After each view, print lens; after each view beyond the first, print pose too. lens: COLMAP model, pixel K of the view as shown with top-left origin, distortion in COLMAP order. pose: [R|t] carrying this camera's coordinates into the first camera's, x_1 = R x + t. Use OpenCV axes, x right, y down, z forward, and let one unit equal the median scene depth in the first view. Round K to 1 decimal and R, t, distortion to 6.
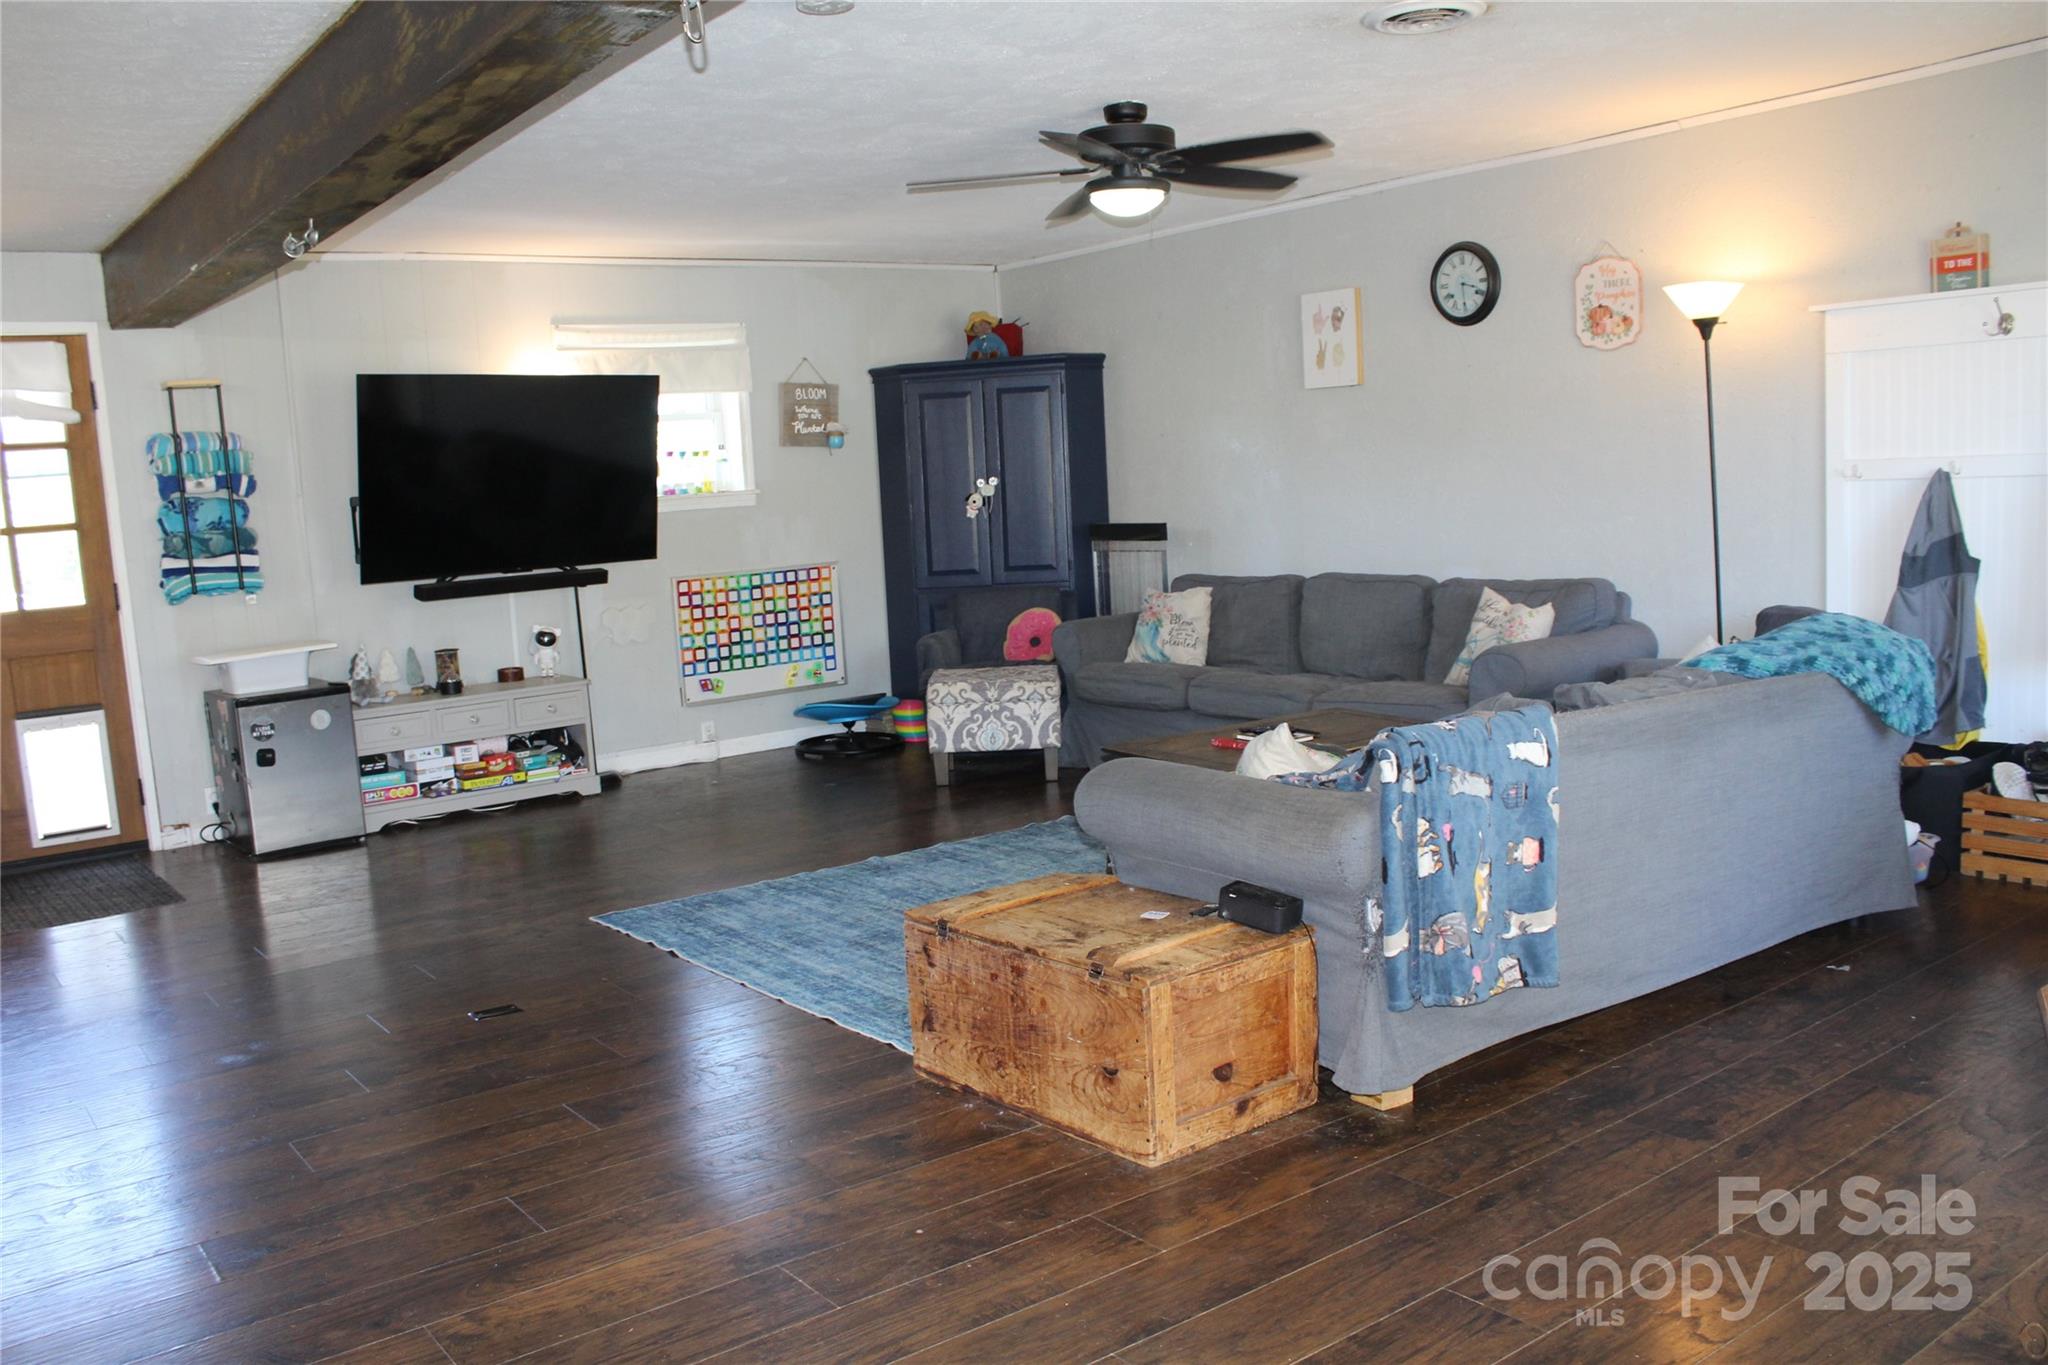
lens RADIAL K [[1670.4, 0, 1024.0], [0, 1670.4, 682.5], [0, 0, 1]] dist [-0.178386, 0.173282]
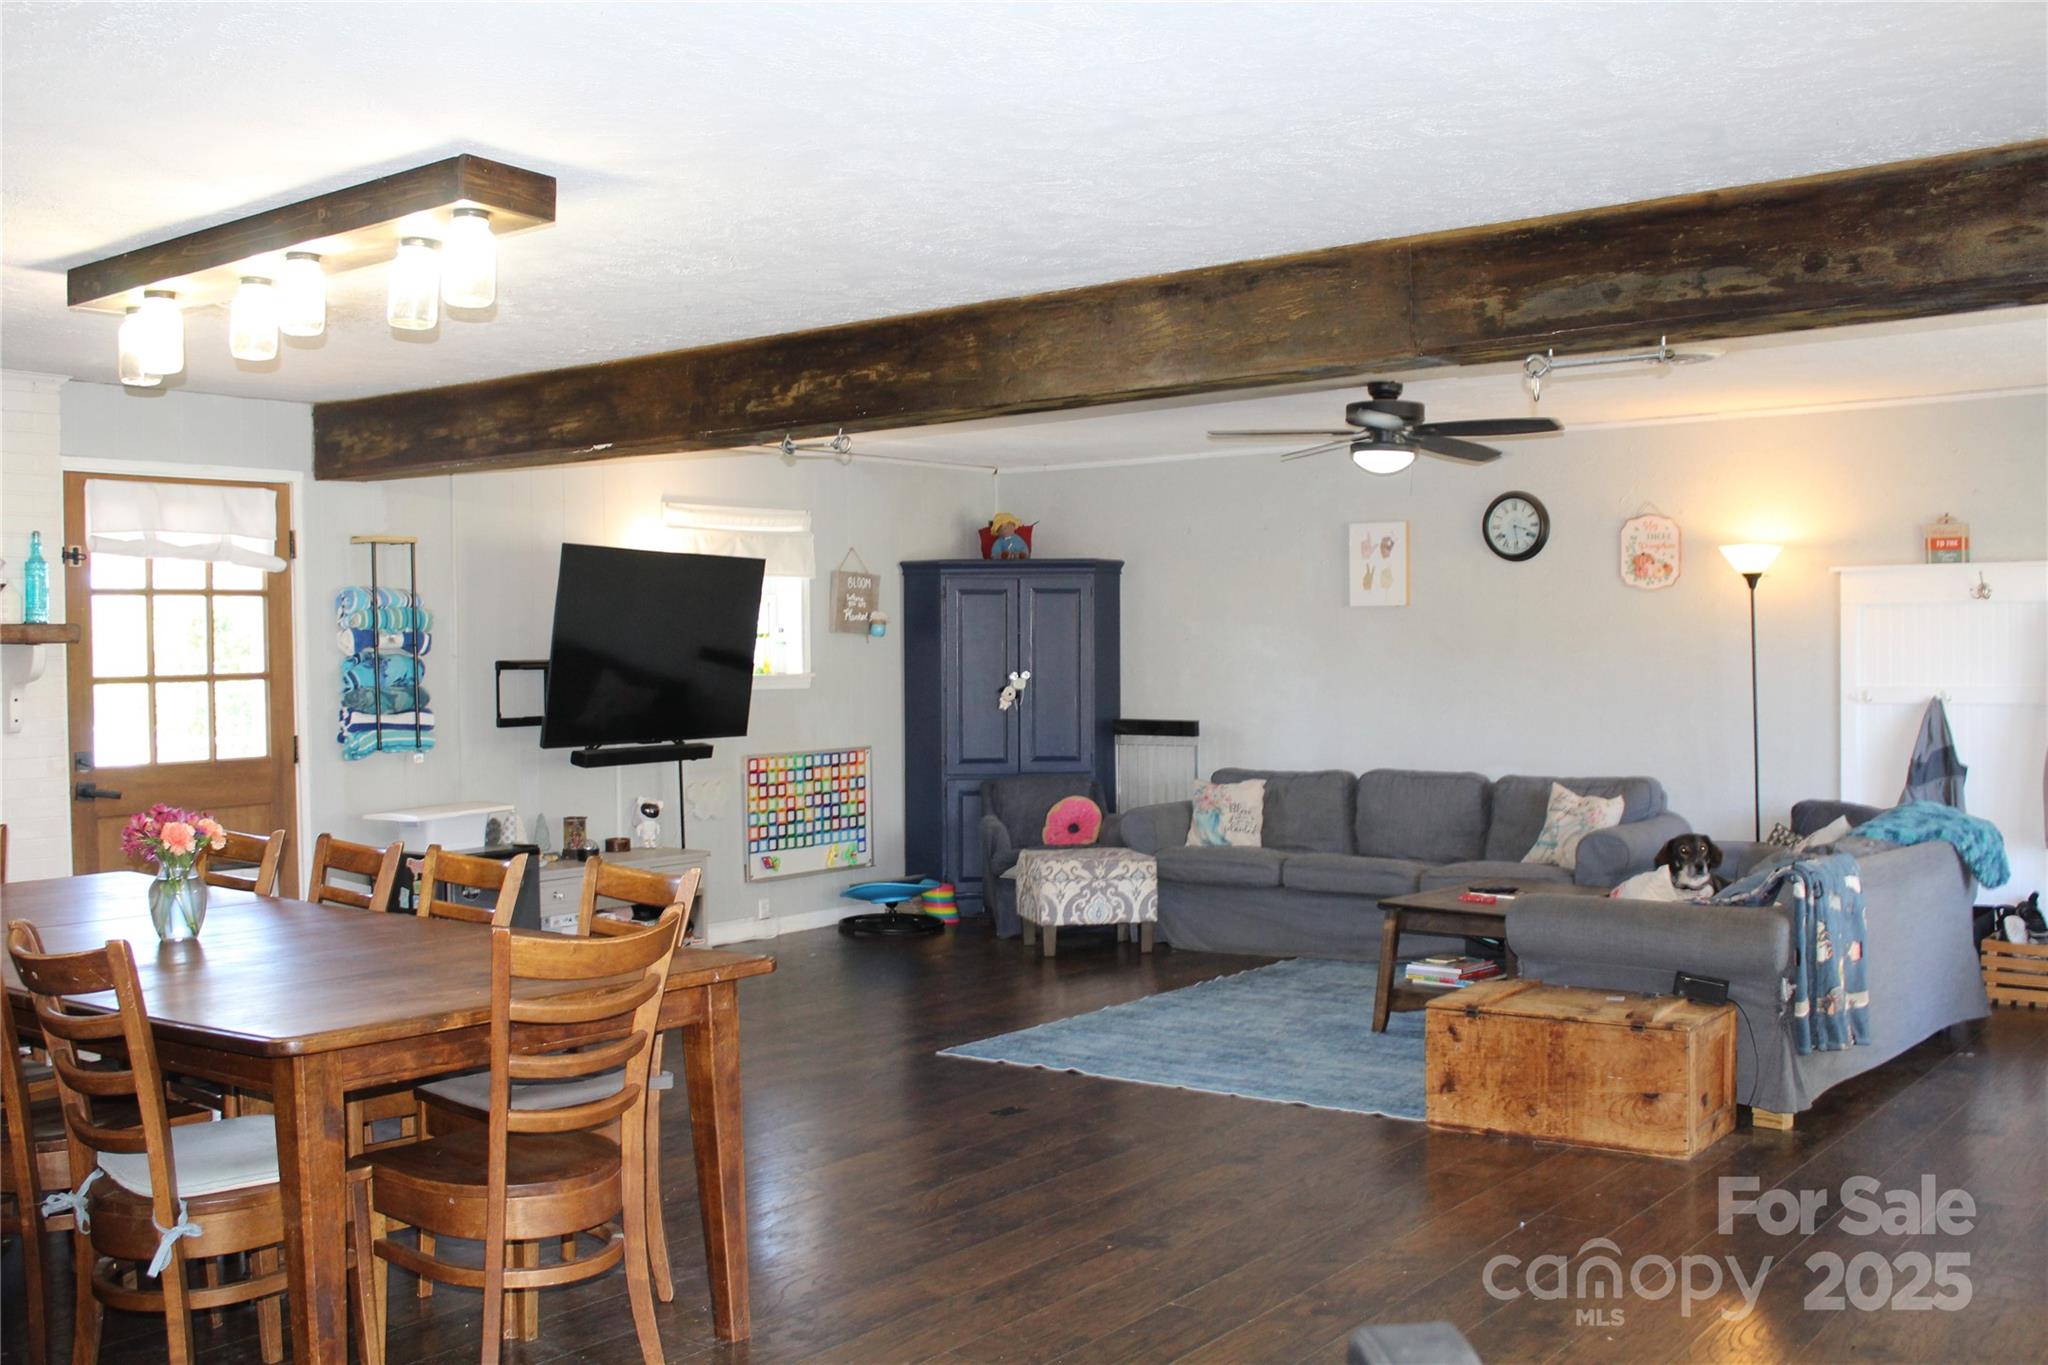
lens RADIAL K [[1963.7, 0, 1024.0], [0, 1963.7, 682.5], [0, 0, 1]] dist [-0.093783, 0.023578]
pose [[0.963223, 0.042712, 0.265288, -0.437662], [-0.011476, 0.992924, -0.118197, 0.038517], [-0.268460, 0.110806, 0.956897, -0.239031]]
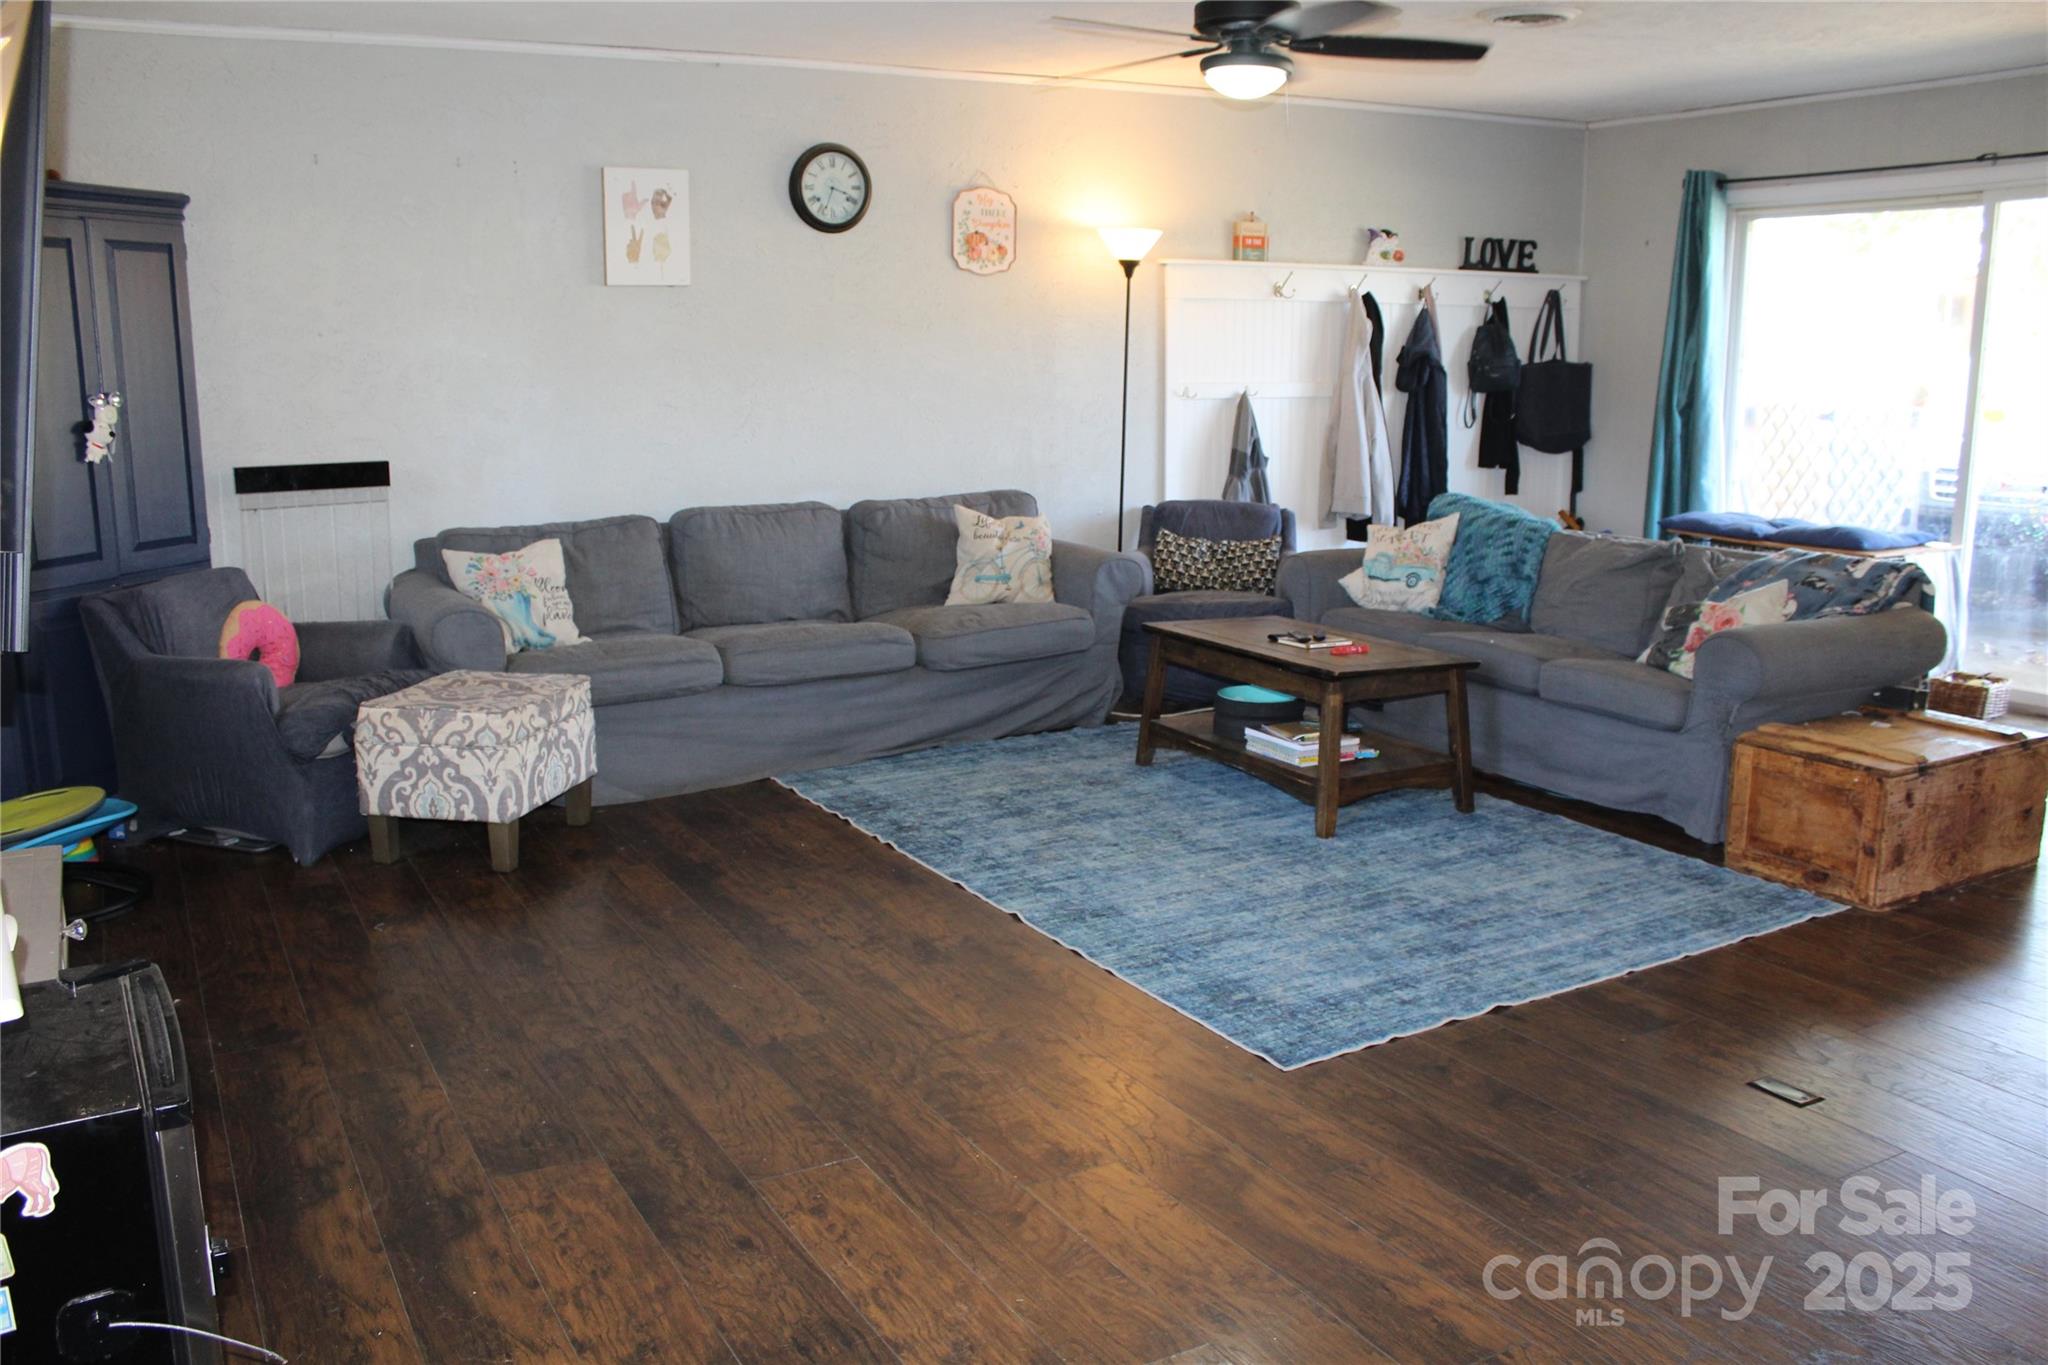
lens RADIAL K [[1670.4, 0, 1024.0], [0, 1670.4, 682.5], [0, 0, 1]] dist [-0.178386, 0.173282]
pose [[0.162889, -0.144239, 0.976044, -0.664200], [0.116545, 0.985143, 0.126134, -0.069977], [-0.979737, 0.093208, 0.177279, 0.744267]]
